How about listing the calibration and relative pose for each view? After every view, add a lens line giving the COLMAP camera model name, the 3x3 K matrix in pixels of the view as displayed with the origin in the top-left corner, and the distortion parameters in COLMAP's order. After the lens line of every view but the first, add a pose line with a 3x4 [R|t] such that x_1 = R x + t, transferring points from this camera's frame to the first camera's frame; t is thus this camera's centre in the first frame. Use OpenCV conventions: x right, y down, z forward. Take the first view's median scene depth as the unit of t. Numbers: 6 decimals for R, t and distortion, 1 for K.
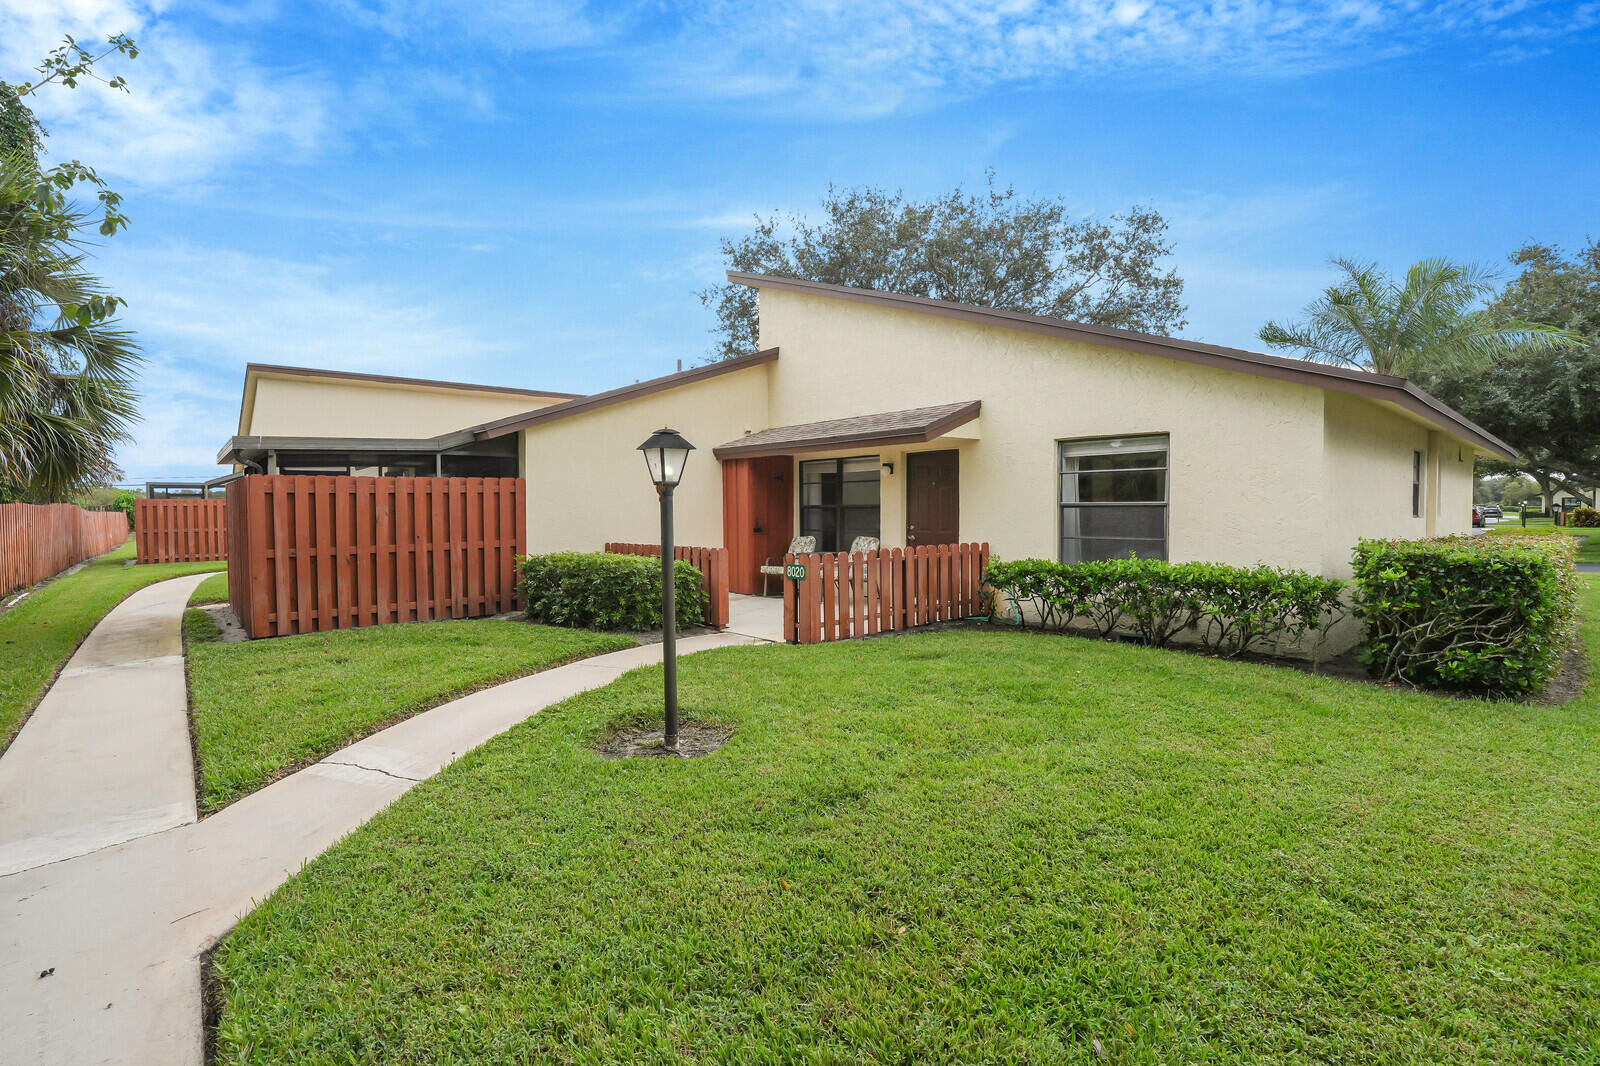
lens RADIAL K [[730.7, 0, 800.0], [0, 730.7, 533.0], [0, 0, 1]] dist [-0.062792, -0.000093]
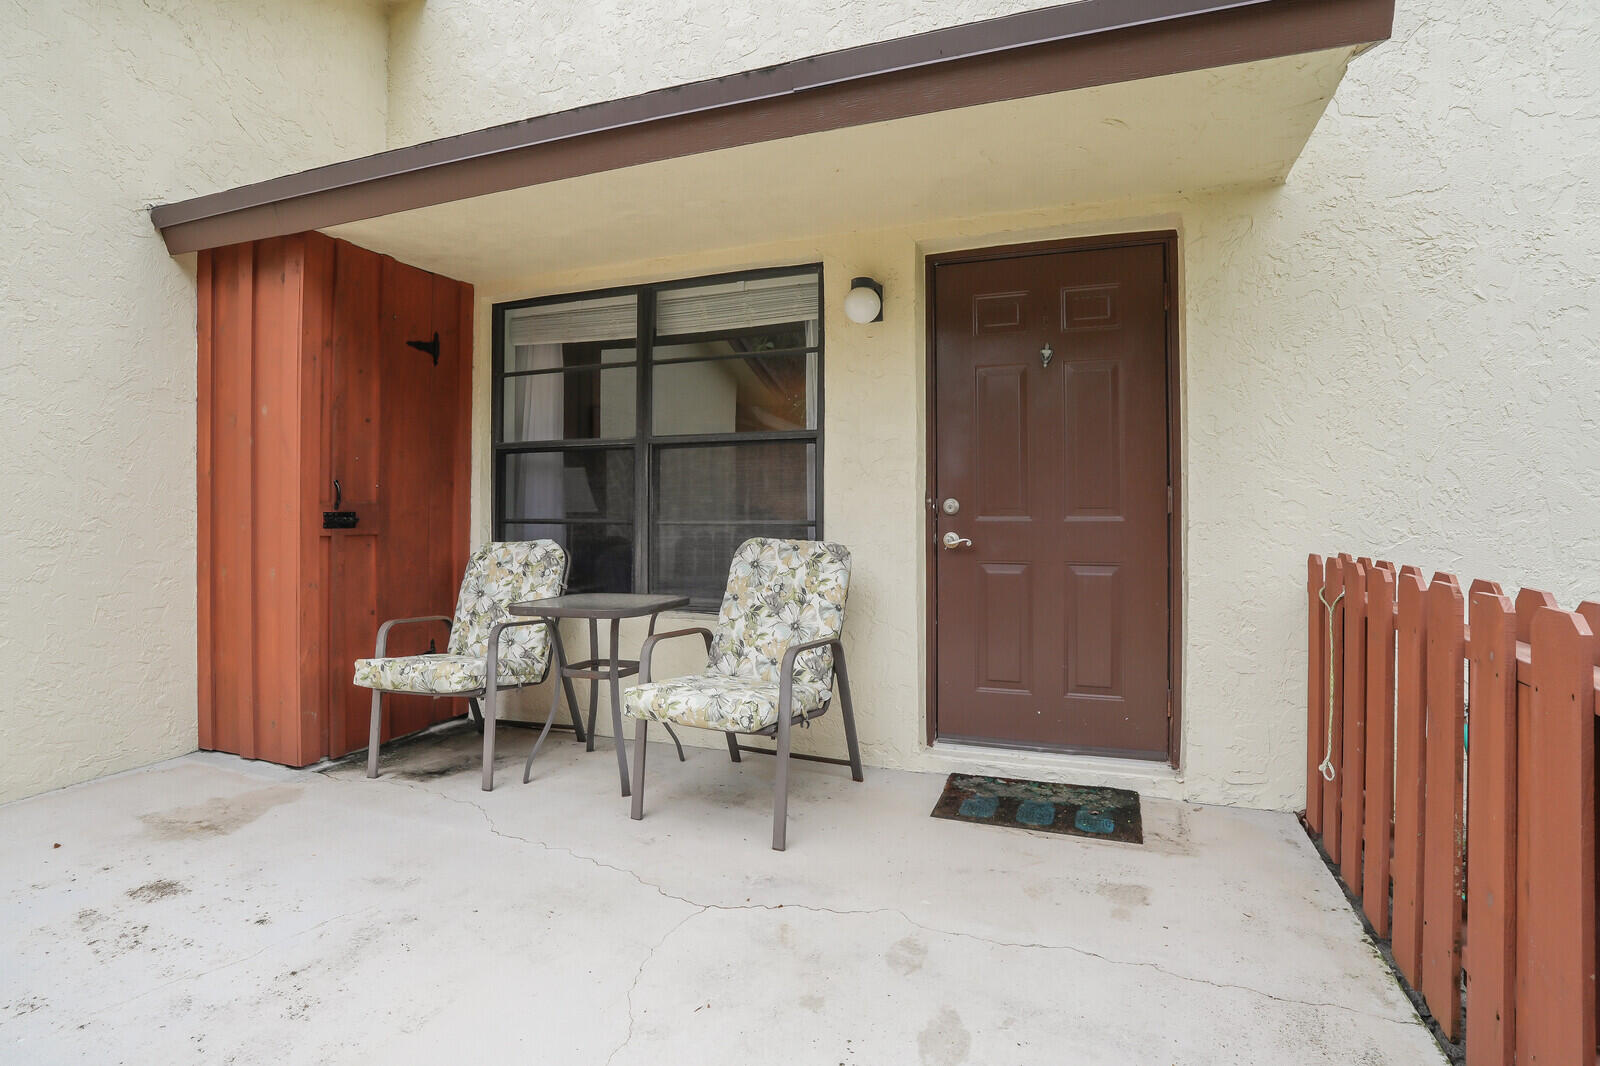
lens RADIAL K [[766.8, 0, 801.5], [0, 766.8, 506.5], [0, 0, 1]] dist [-0.067444, 0.025874]
pose [[0.880696, 0.005122, 0.473653, -0.039445], [0.011623, 0.999407, -0.032418, 0.002439], [-0.473538, 0.034055, 0.880115, 0.676080]]
